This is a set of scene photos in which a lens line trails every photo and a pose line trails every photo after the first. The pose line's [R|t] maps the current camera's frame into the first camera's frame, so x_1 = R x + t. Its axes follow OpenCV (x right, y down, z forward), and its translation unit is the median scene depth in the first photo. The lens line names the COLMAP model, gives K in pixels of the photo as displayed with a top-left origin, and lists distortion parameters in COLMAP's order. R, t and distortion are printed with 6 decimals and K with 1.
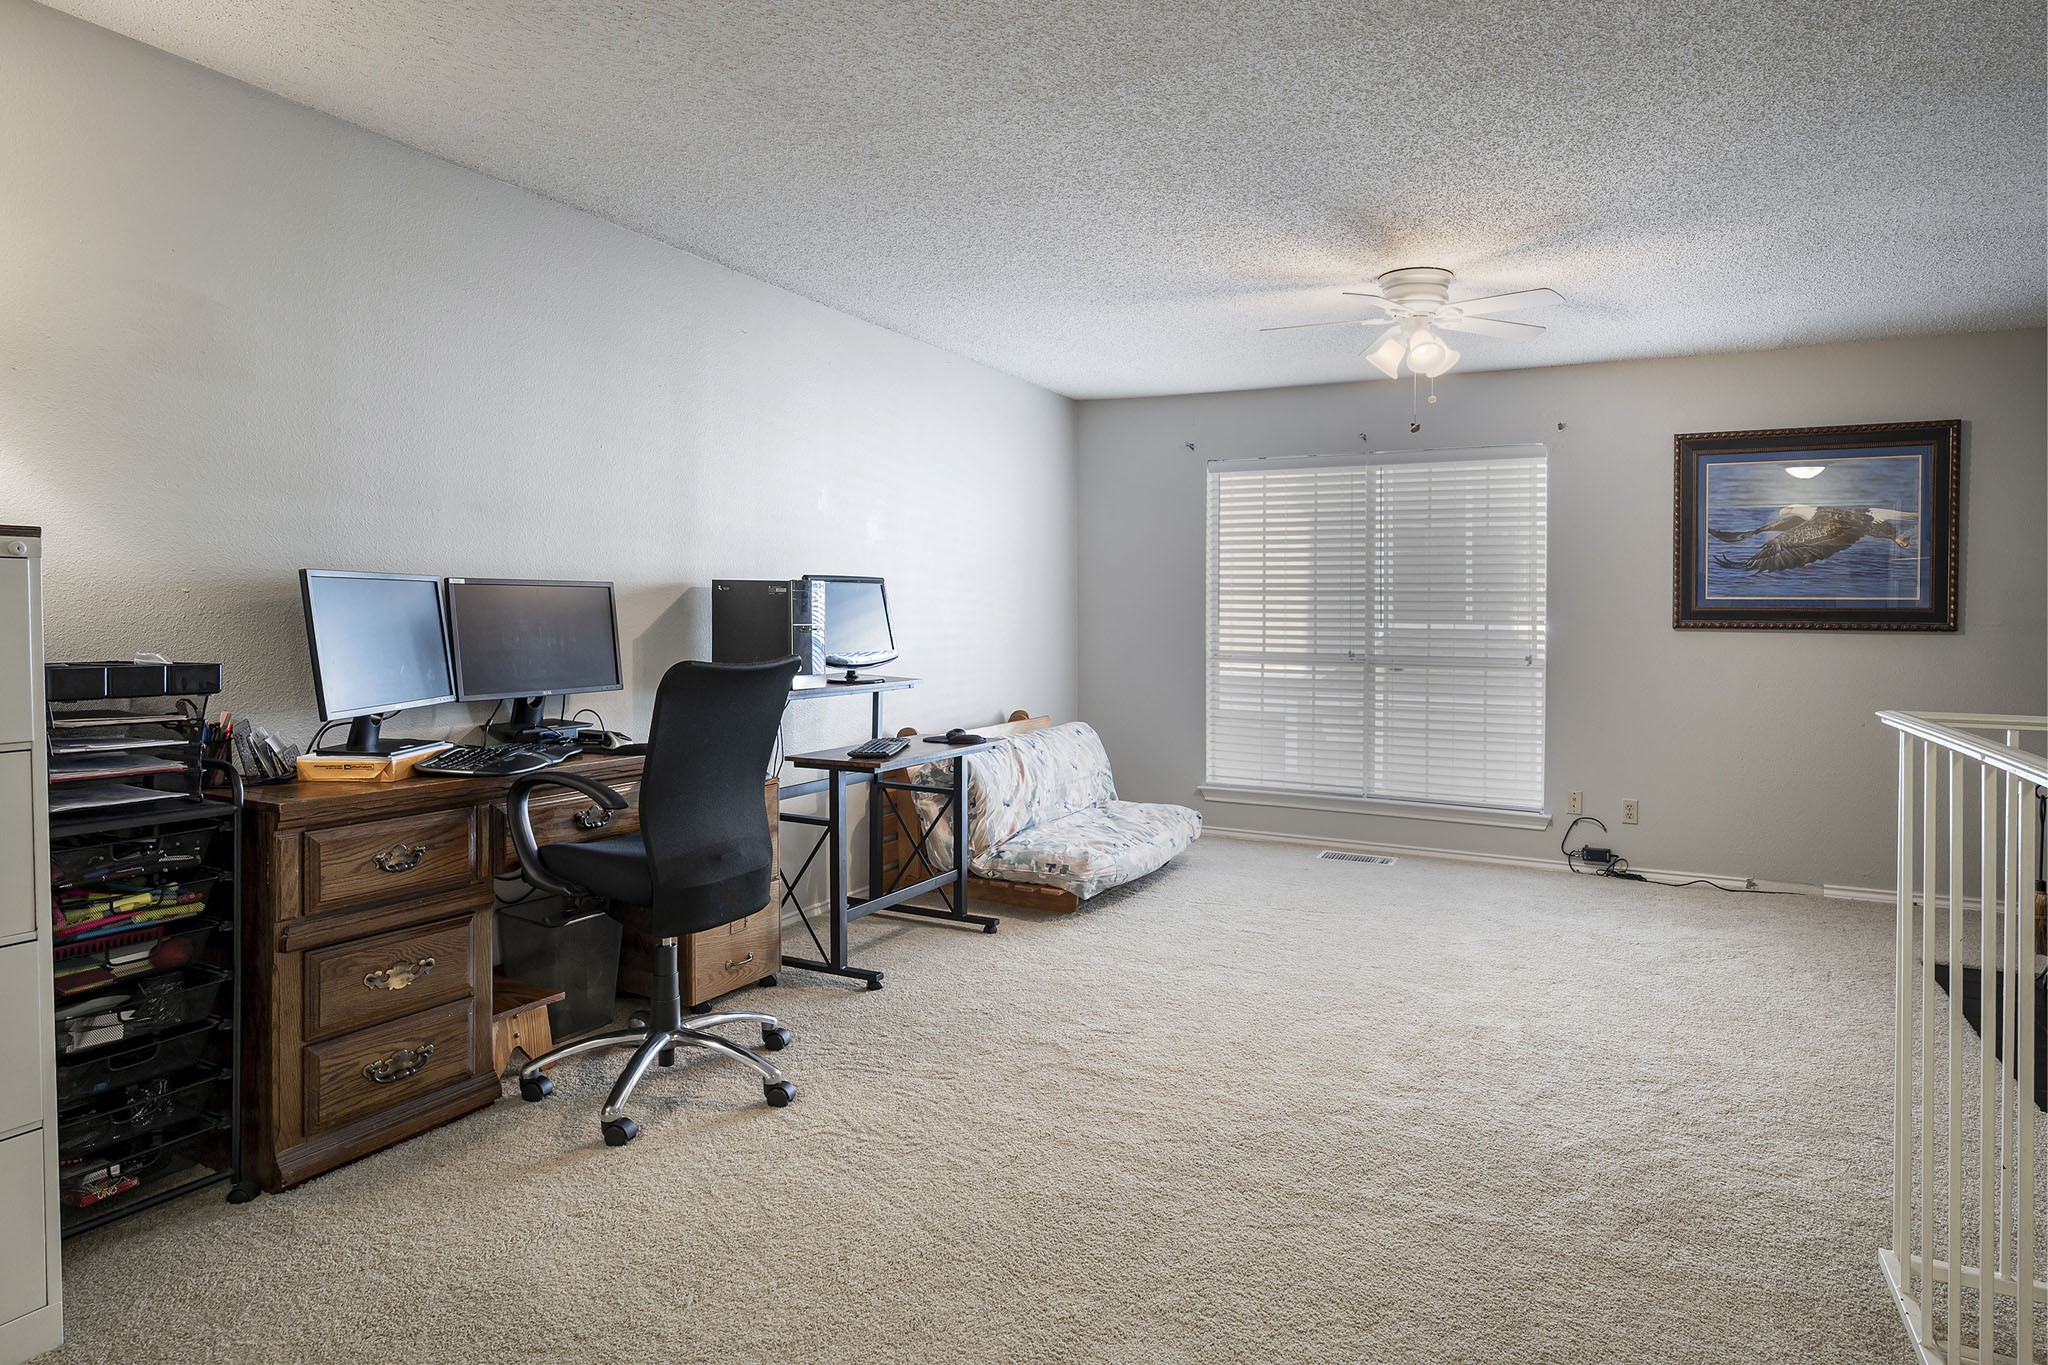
lens RADIAL K [[1206.1, 0, 1049.8], [0, 1206.1, 627.8], [0, 0, 1]] dist [-0.001779, 0.001138]
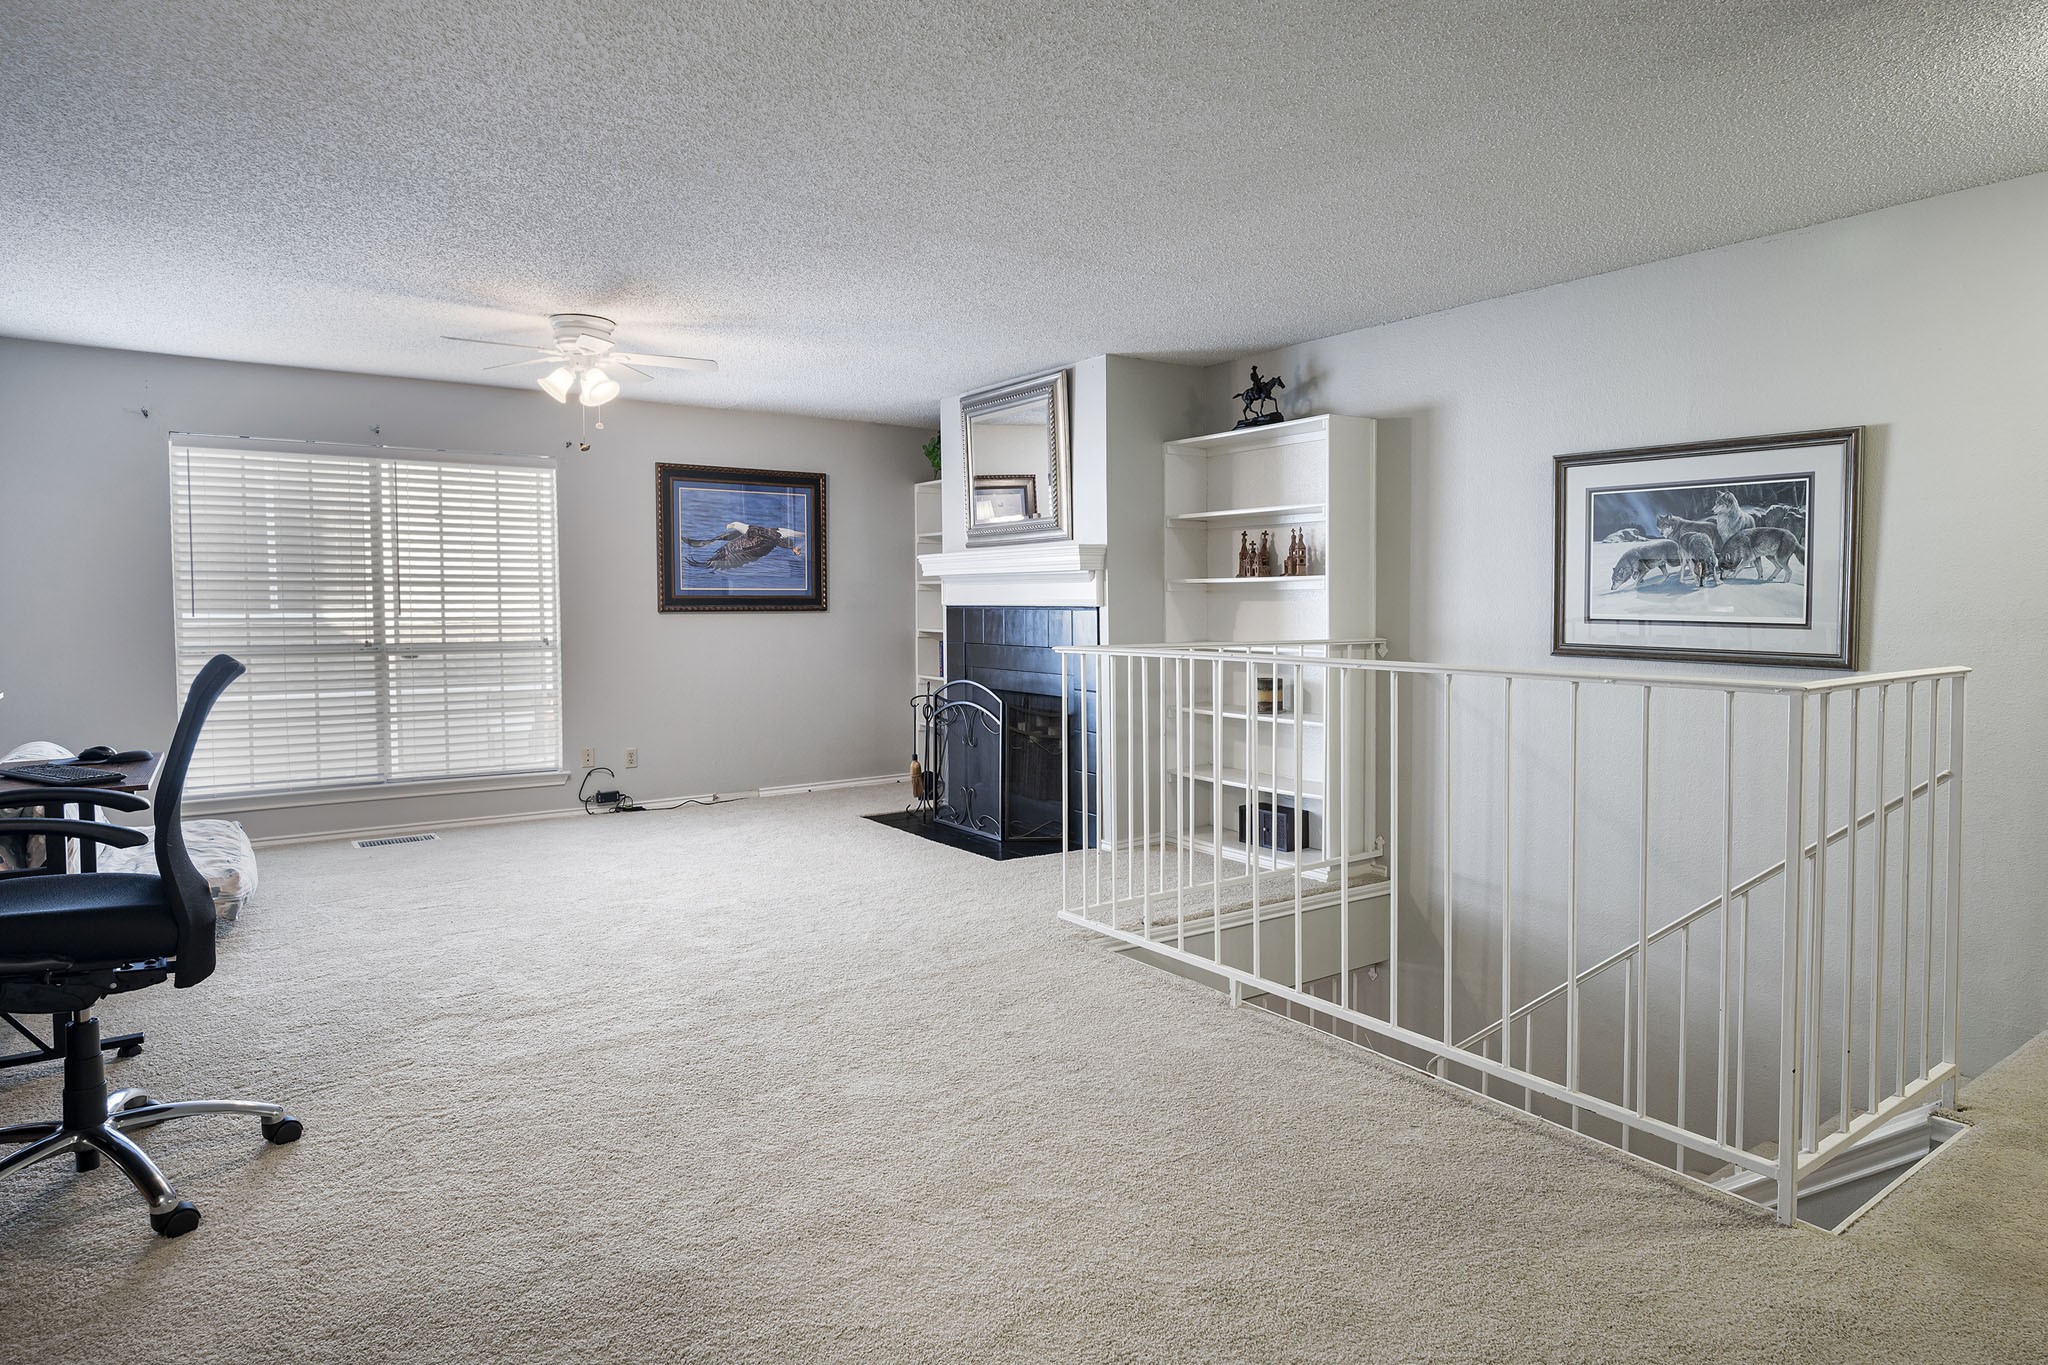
lens RADIAL K [[1206.1, 0, 1049.8], [0, 1206.1, 627.8], [0, 0, 1]] dist [-0.001779, 0.001138]
pose [[0.457438, -0.028493, 0.888785, -0.453124], [0.019820, 0.999565, 0.021844, -0.002769], [-0.889021, 0.007624, 0.457803, 0.033164]]
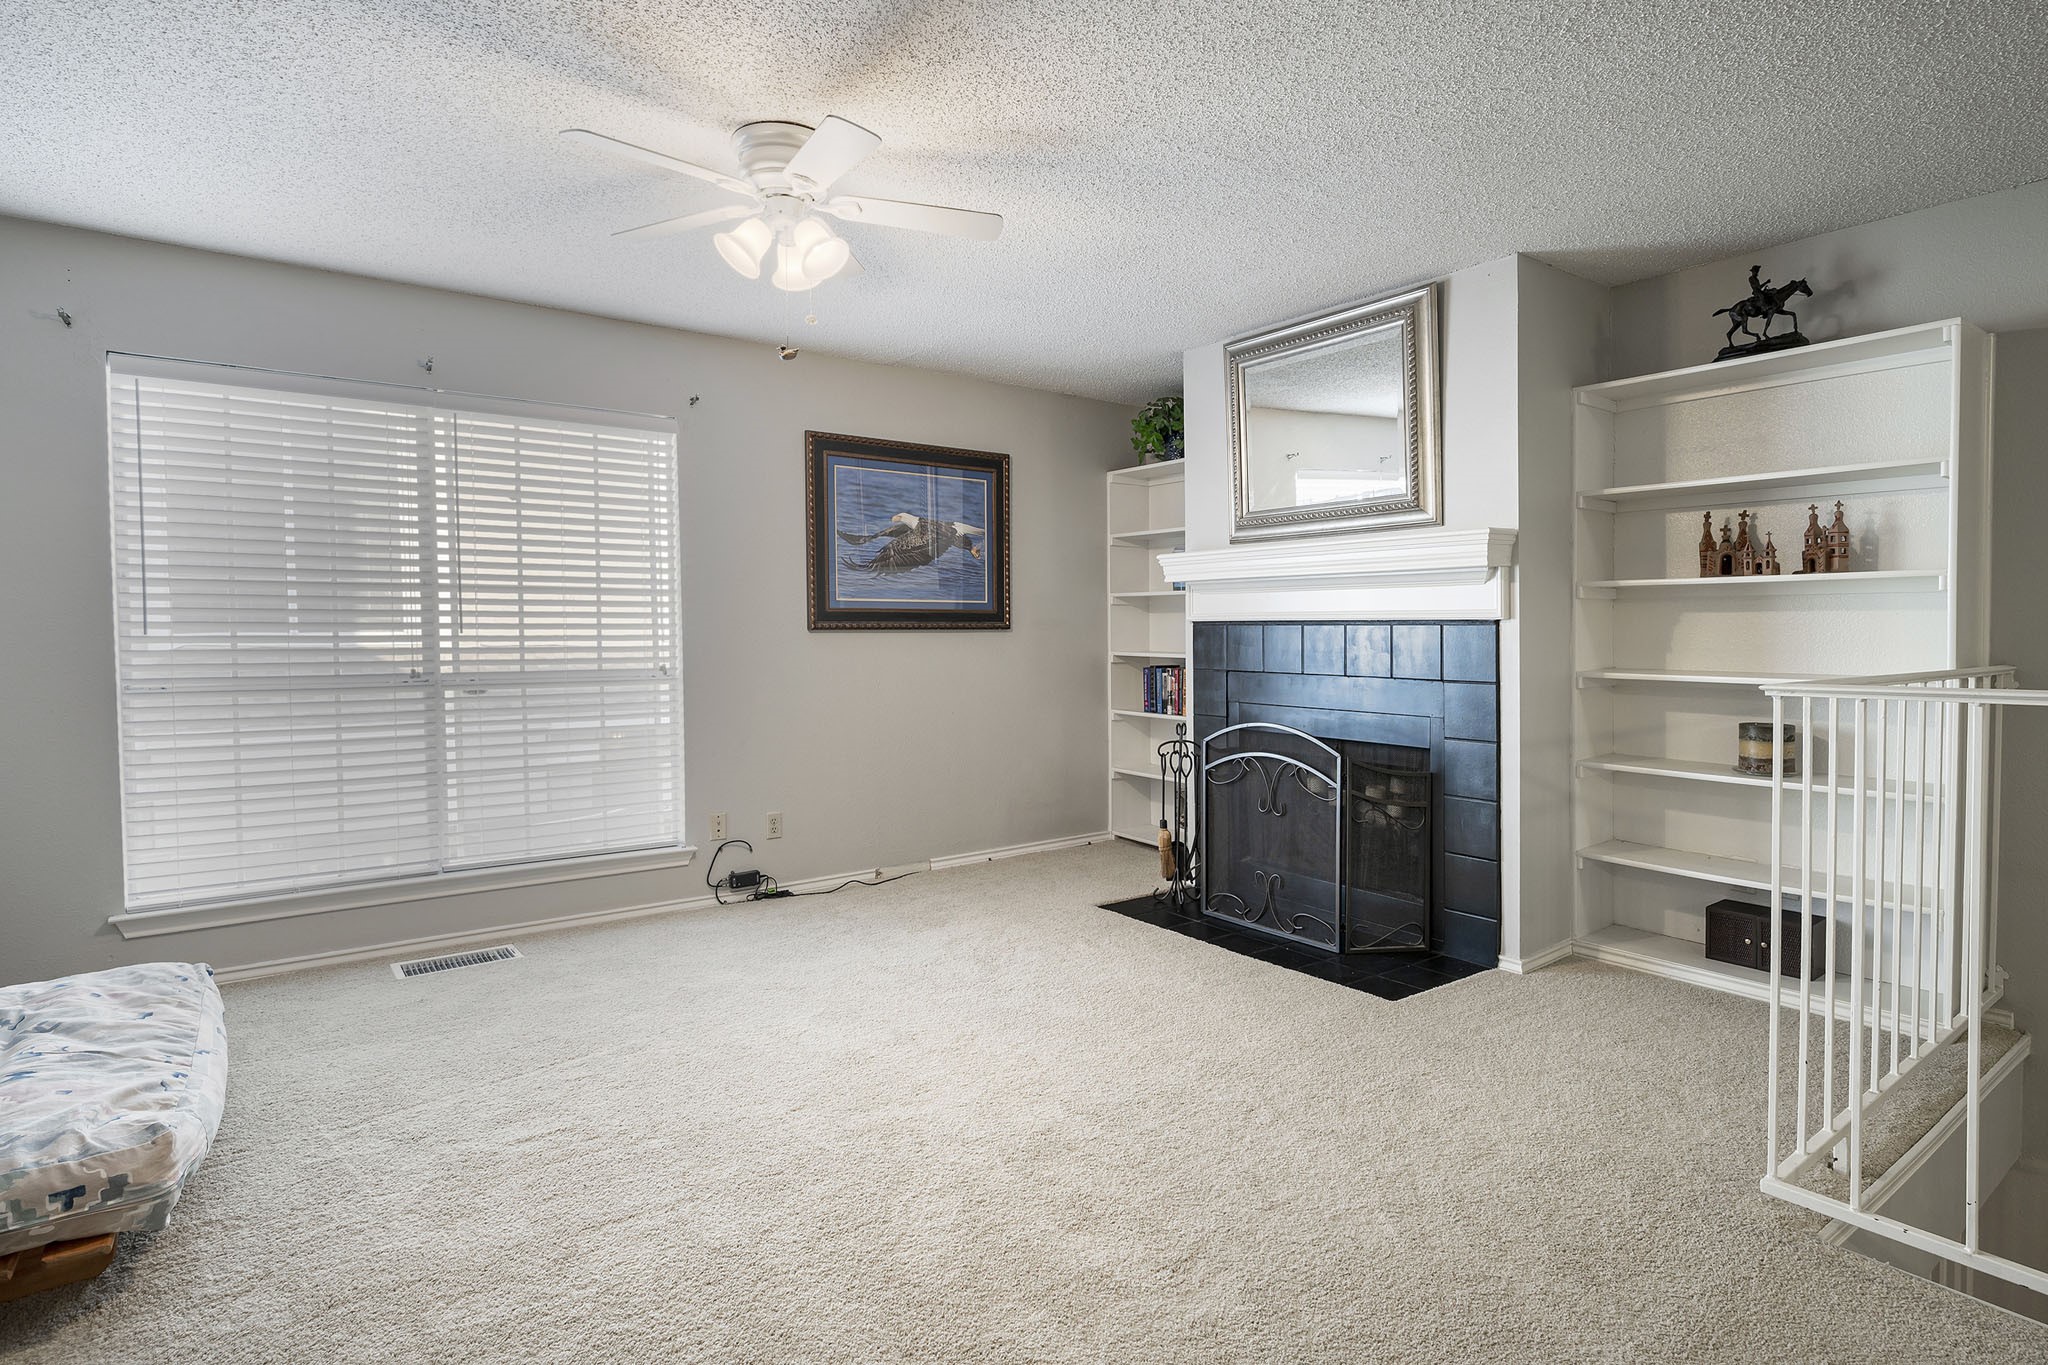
lens RADIAL K [[1038.9, 0, 1044.5], [0, 1038.9, 650.7], [0, 0, 1]] dist [-0.001936, 0.000555]
pose [[0.417941, -0.027681, 0.908052, -0.169000], [0.019171, 0.999582, 0.021647, 0.002600], [-0.908272, 0.008361, 0.418297, 0.486831]]
